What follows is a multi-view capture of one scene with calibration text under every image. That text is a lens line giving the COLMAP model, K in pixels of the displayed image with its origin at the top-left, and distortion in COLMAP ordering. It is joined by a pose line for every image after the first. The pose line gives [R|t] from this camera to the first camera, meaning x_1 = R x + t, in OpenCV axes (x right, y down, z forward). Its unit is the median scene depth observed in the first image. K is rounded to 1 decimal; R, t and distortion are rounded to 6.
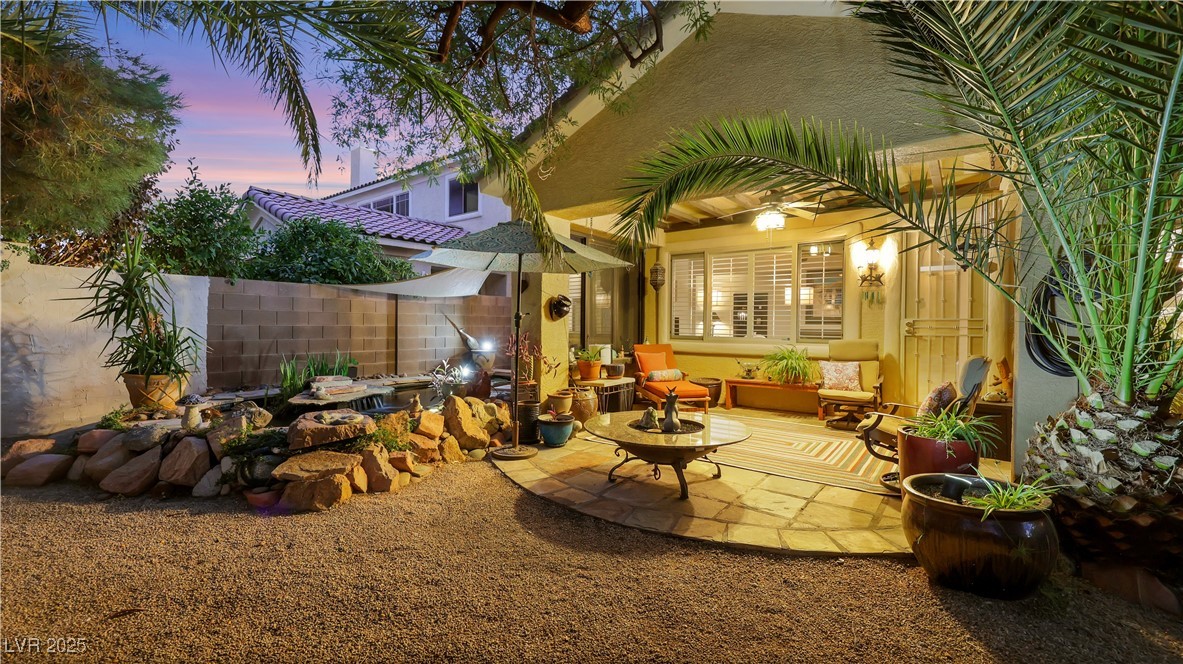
lens RADIAL K [[488.2, 0, 591.7], [0, 488.2, 338.4], [0, 0, 1]] dist [-0.009153, 0.001047]
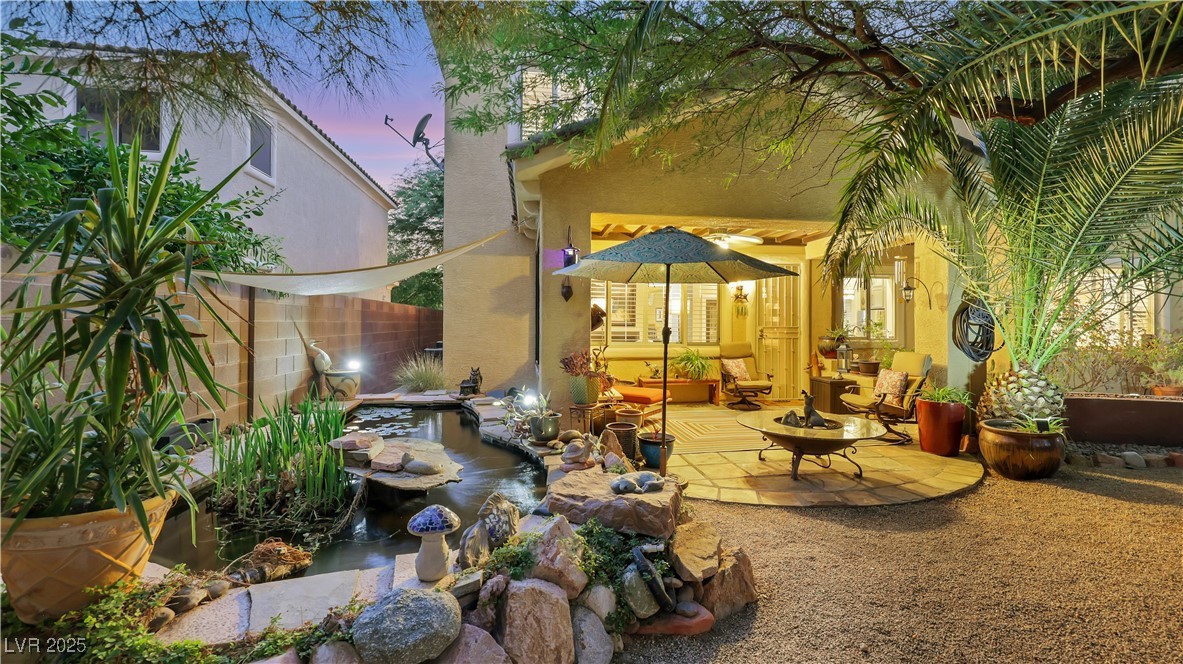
lens RADIAL K [[488.2, 0, 591.7], [0, 488.2, 338.4], [0, 0, 1]] dist [-0.009153, 0.001047]
pose [[0.693833, -0.025440, 0.719686, -1.016842], [0.019184, 0.999674, 0.016843, -0.057636], [-0.719880, 0.002120, 0.694095, 0.522069]]
